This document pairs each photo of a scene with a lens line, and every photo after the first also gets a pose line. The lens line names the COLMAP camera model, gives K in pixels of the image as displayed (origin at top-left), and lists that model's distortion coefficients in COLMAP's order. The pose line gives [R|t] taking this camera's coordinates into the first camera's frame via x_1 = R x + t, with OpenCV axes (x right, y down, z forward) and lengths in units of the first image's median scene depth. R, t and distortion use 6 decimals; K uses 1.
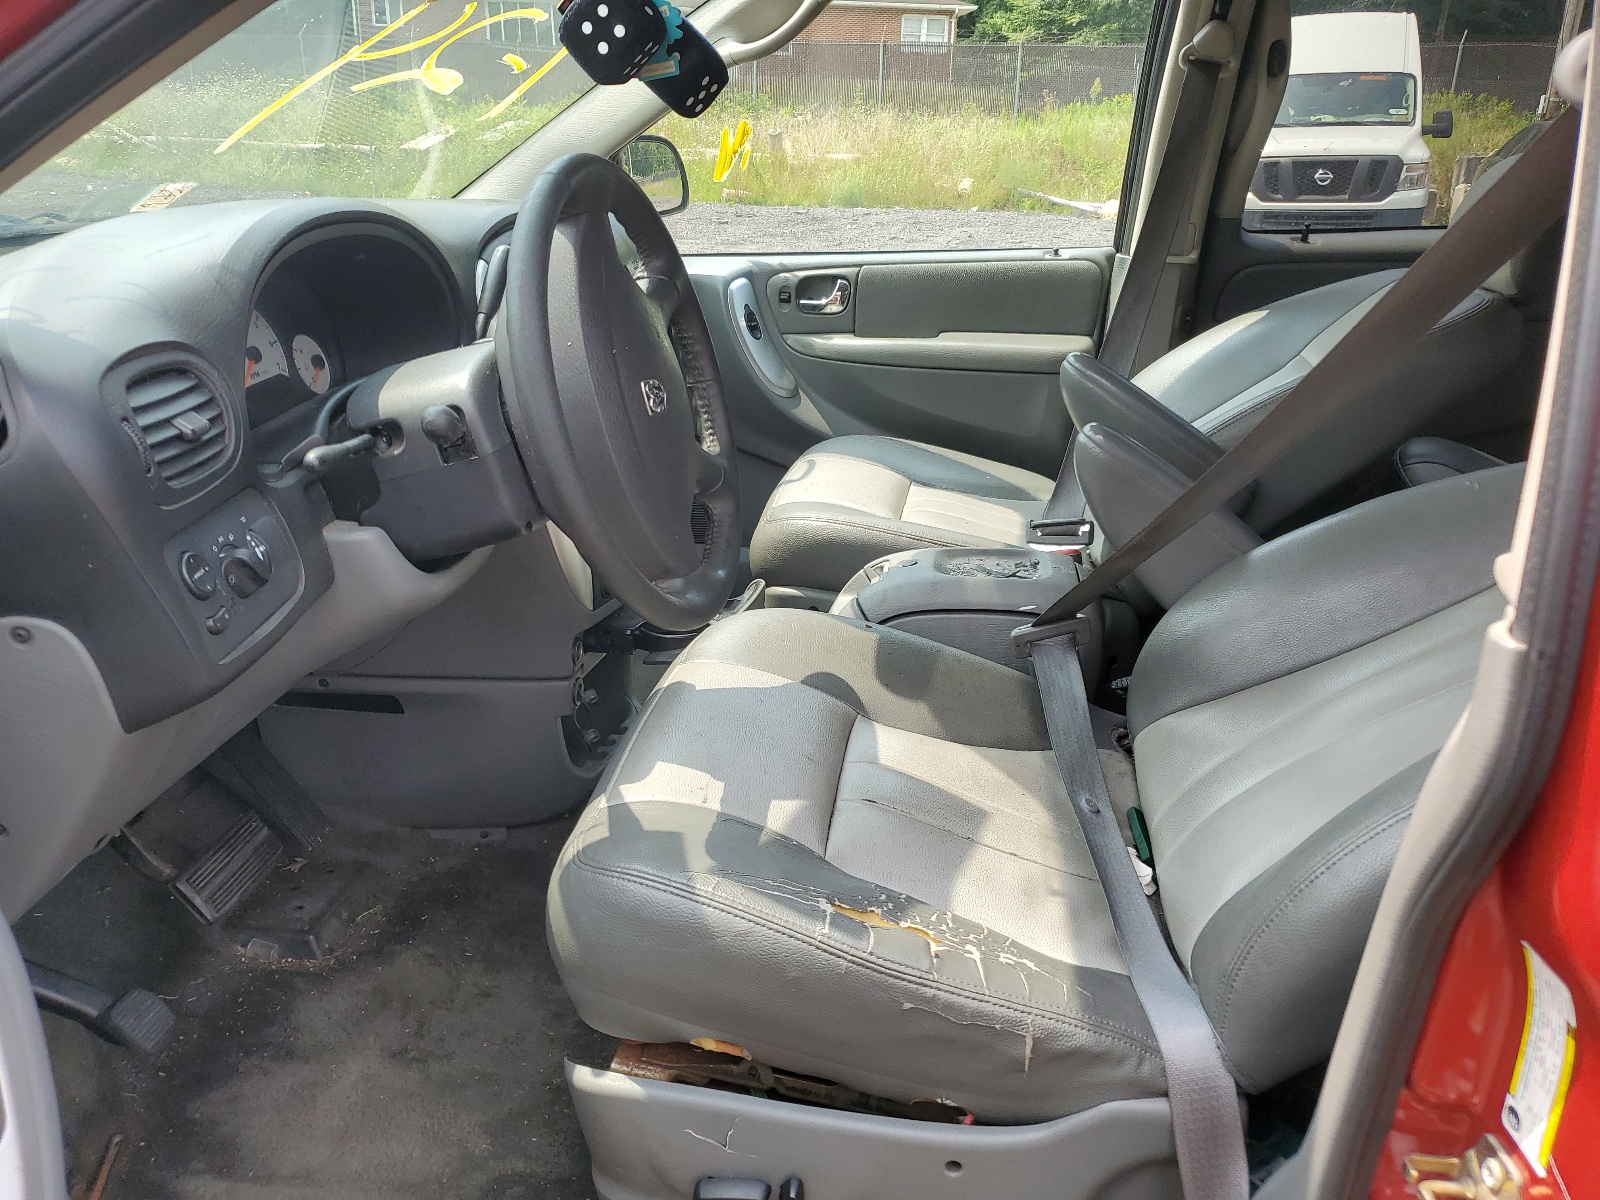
lens RADIAL K [[1213.7, 0, 803.1], [0, 1213.7, 597.3], [0, 0, 1]] dist [-0.008780, -0.010212]
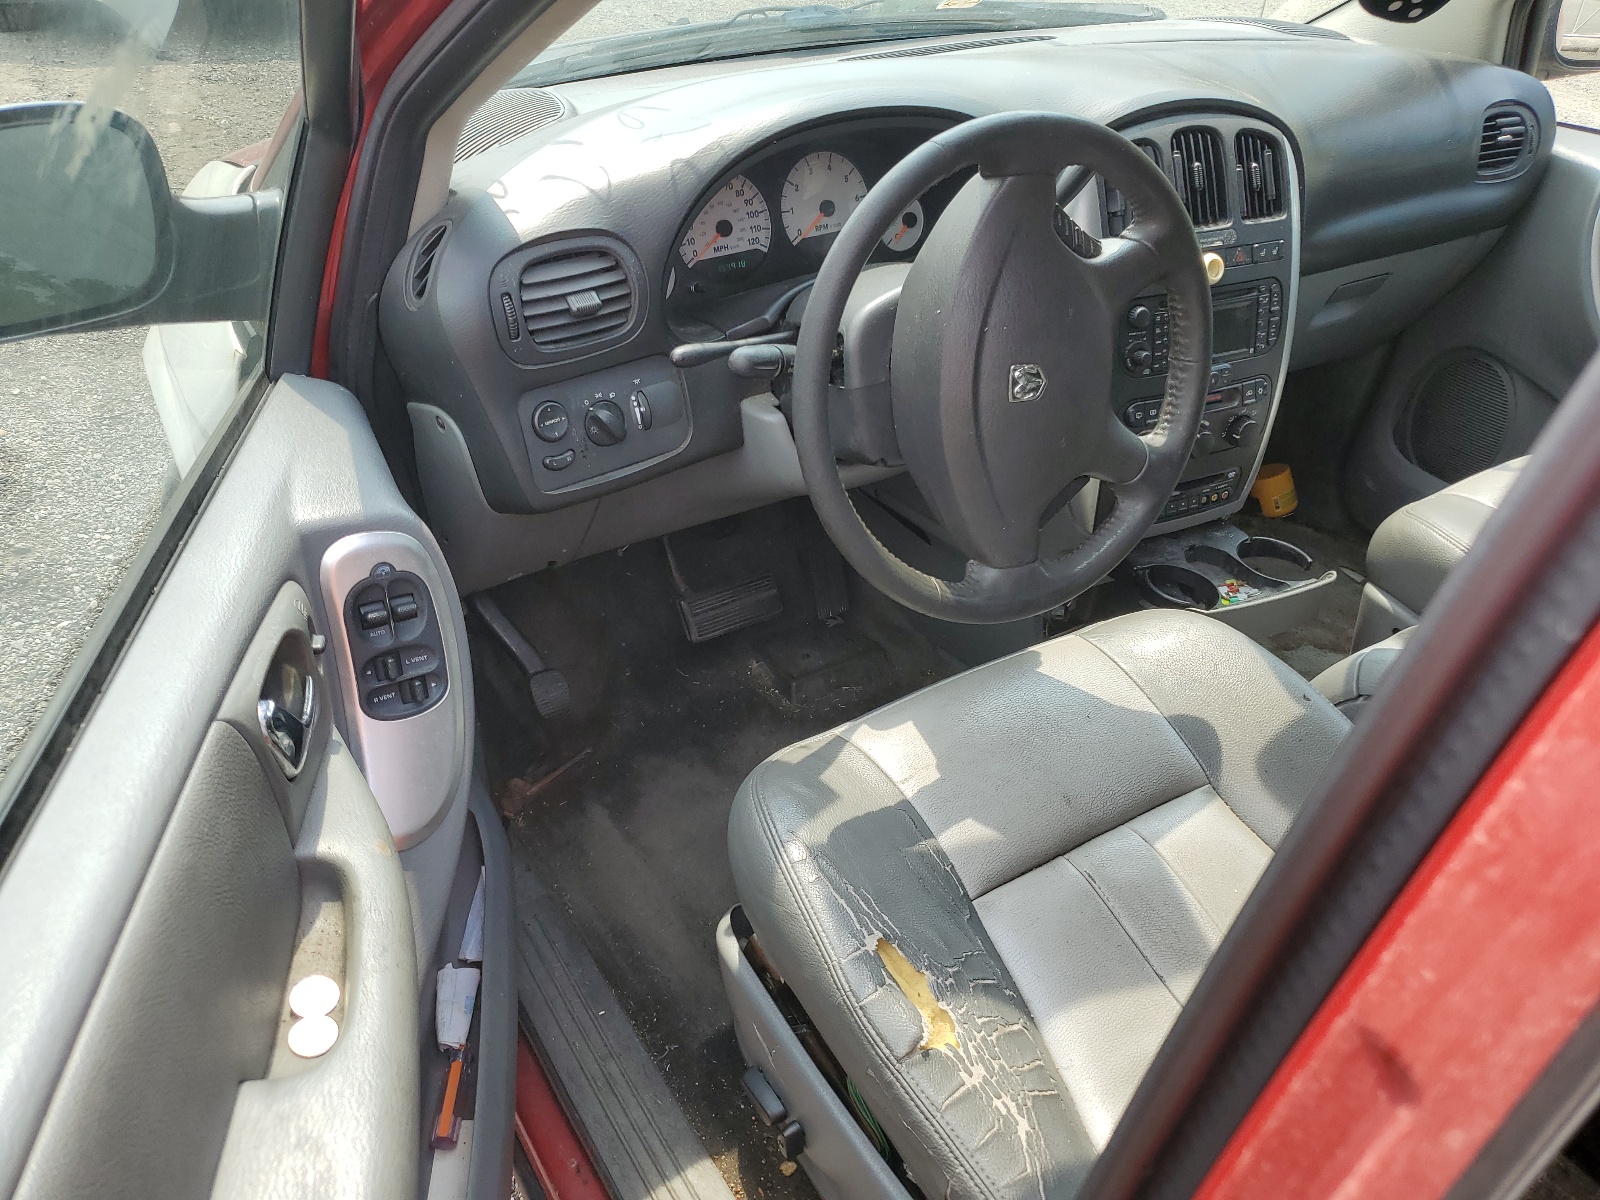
lens RADIAL K [[1213.7, 0, 802.7], [0, 1213.7, 602.2], [0, 0, 1]] dist [-0.008780, -0.010212]
pose [[0.653824, 0.455551, -0.604142, 0.498611], [-0.307942, 0.889536, 0.337486, -0.344909], [0.691148, -0.034615, 0.721884, 0.255857]]
